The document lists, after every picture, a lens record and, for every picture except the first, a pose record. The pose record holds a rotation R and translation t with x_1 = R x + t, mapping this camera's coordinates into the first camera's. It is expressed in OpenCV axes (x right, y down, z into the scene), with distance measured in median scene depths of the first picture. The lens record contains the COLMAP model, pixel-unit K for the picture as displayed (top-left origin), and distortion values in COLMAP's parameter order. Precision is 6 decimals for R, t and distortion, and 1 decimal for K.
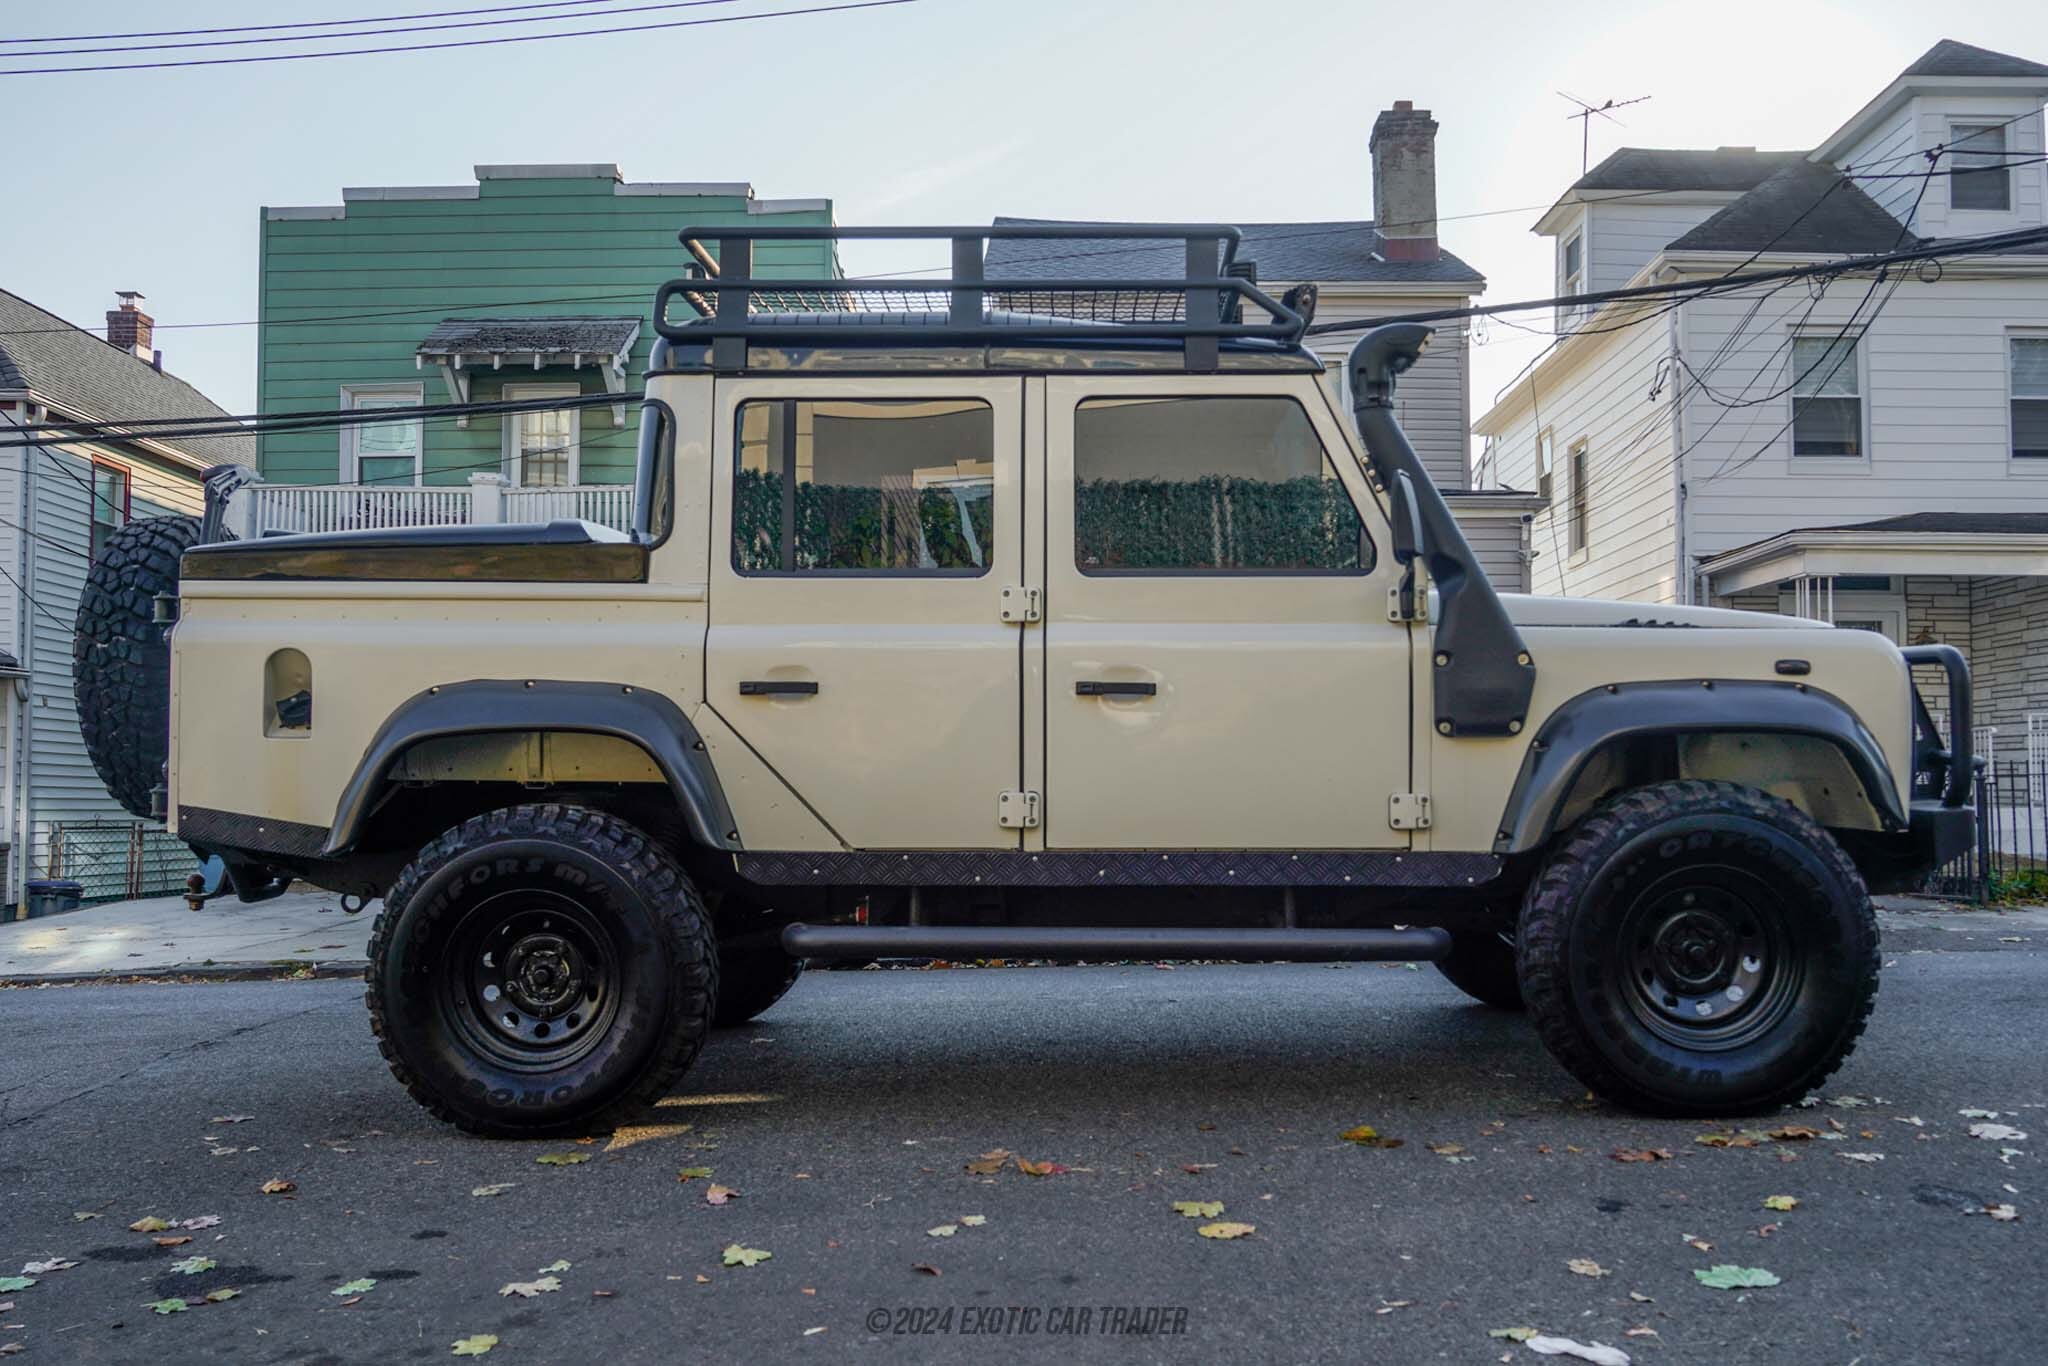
lens RADIAL K [[1756.0, 0, 1029.8], [0, 1756.0, 723.6], [0, 0, 1]] dist [-0.008990, 0.008785]
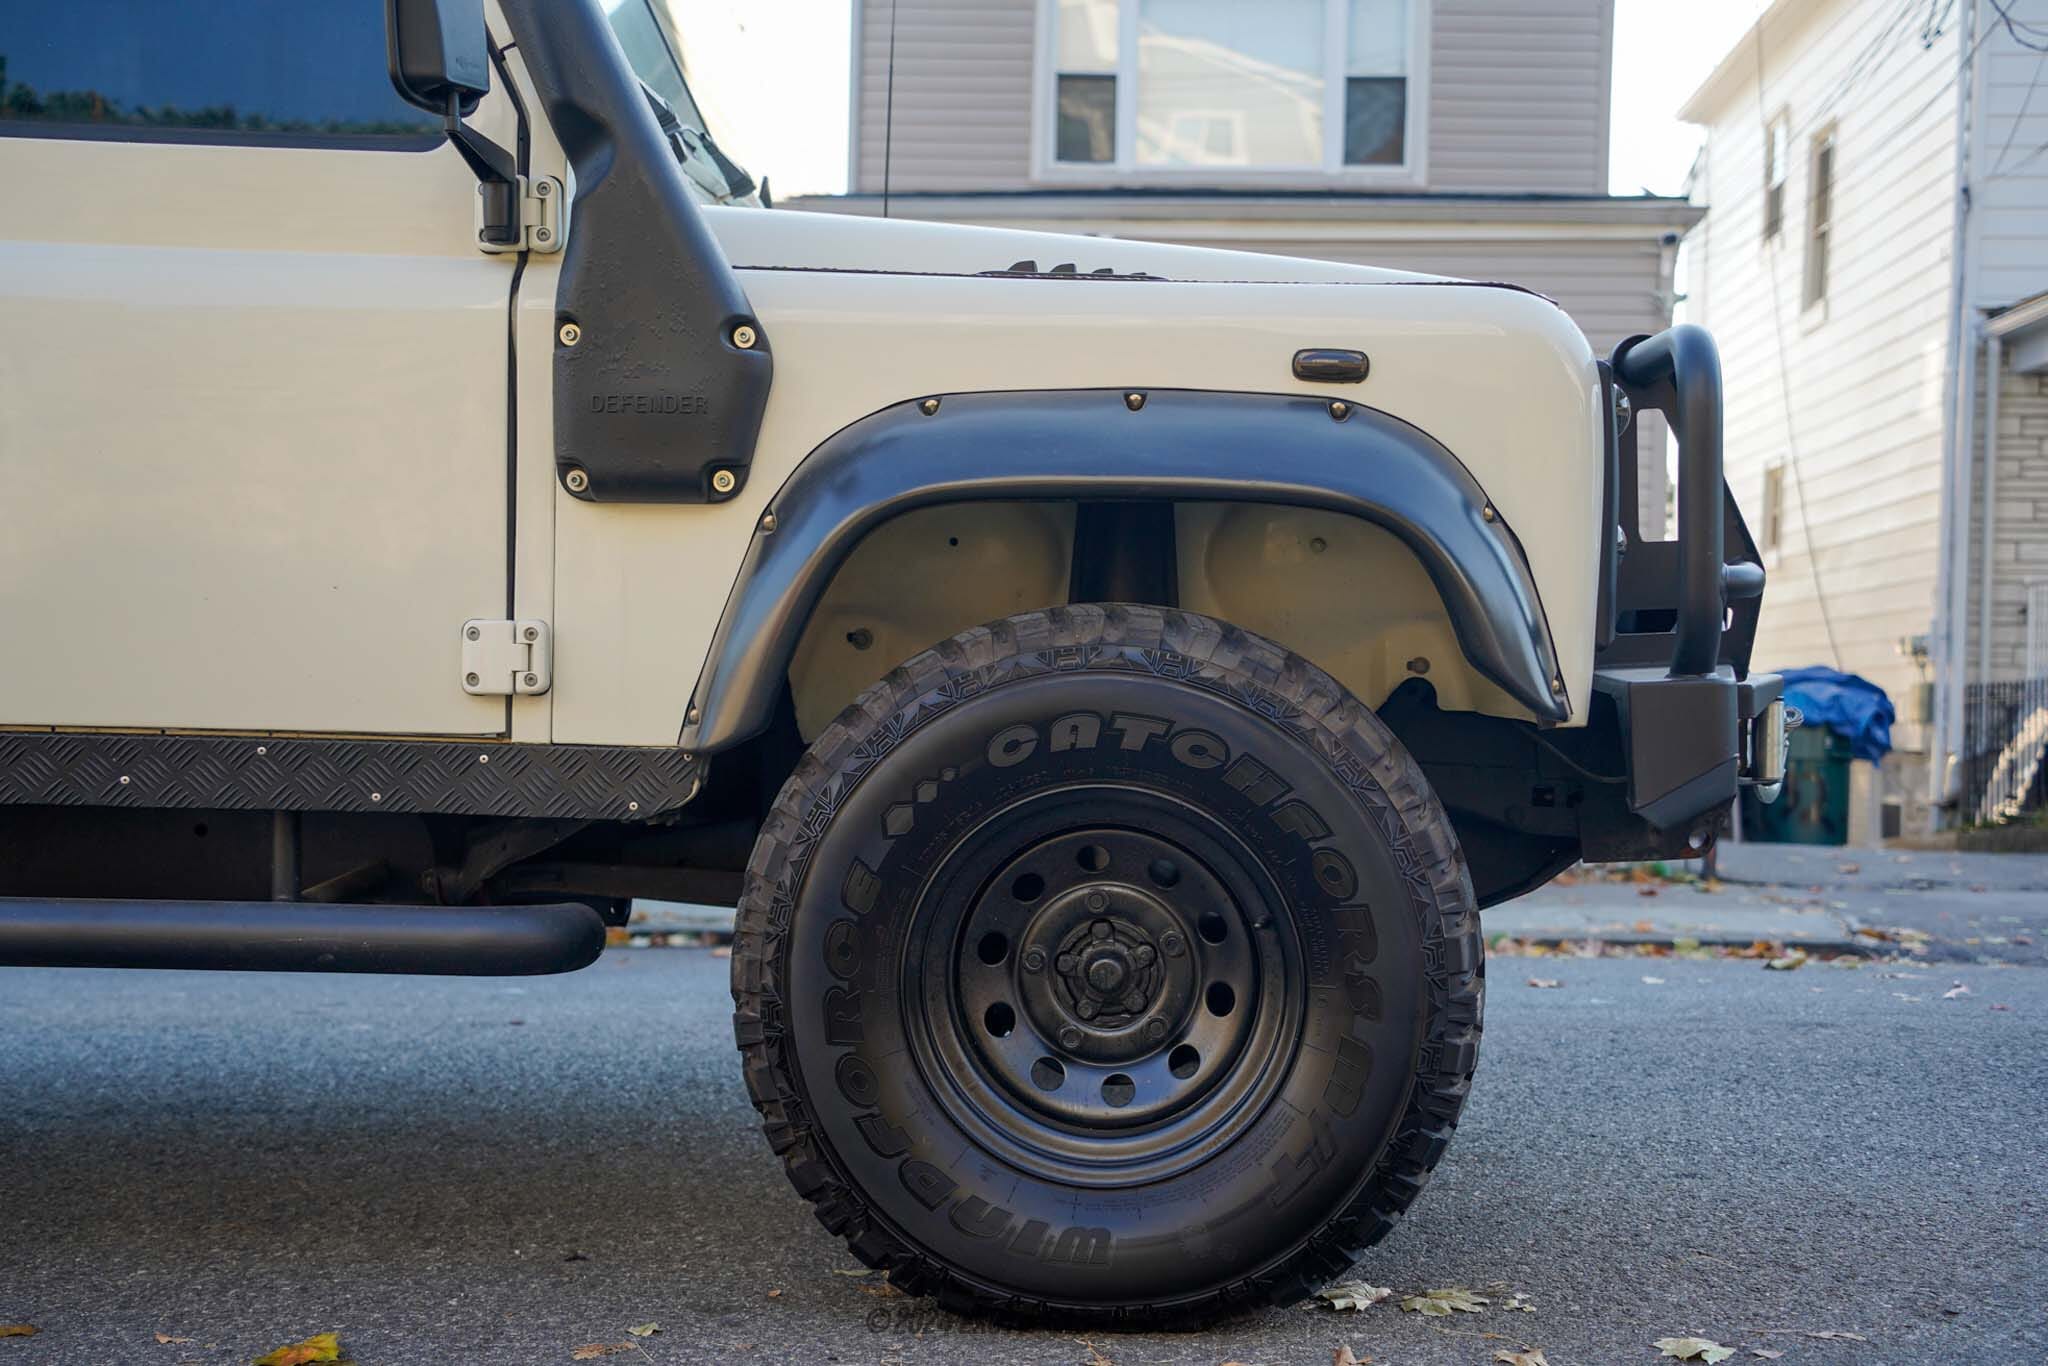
lens RADIAL K [[2534.8, 0, 1018.9], [0, 2534.8, 667.1], [0, 0, 1]] dist [0.175822, 0.000000]
pose [[0.998753, 0.023070, -0.044275, 0.309624], [-0.021560, 0.999180, 0.034281, 0.021078], [0.045029, -0.033284, 0.998431, 0.260430]]
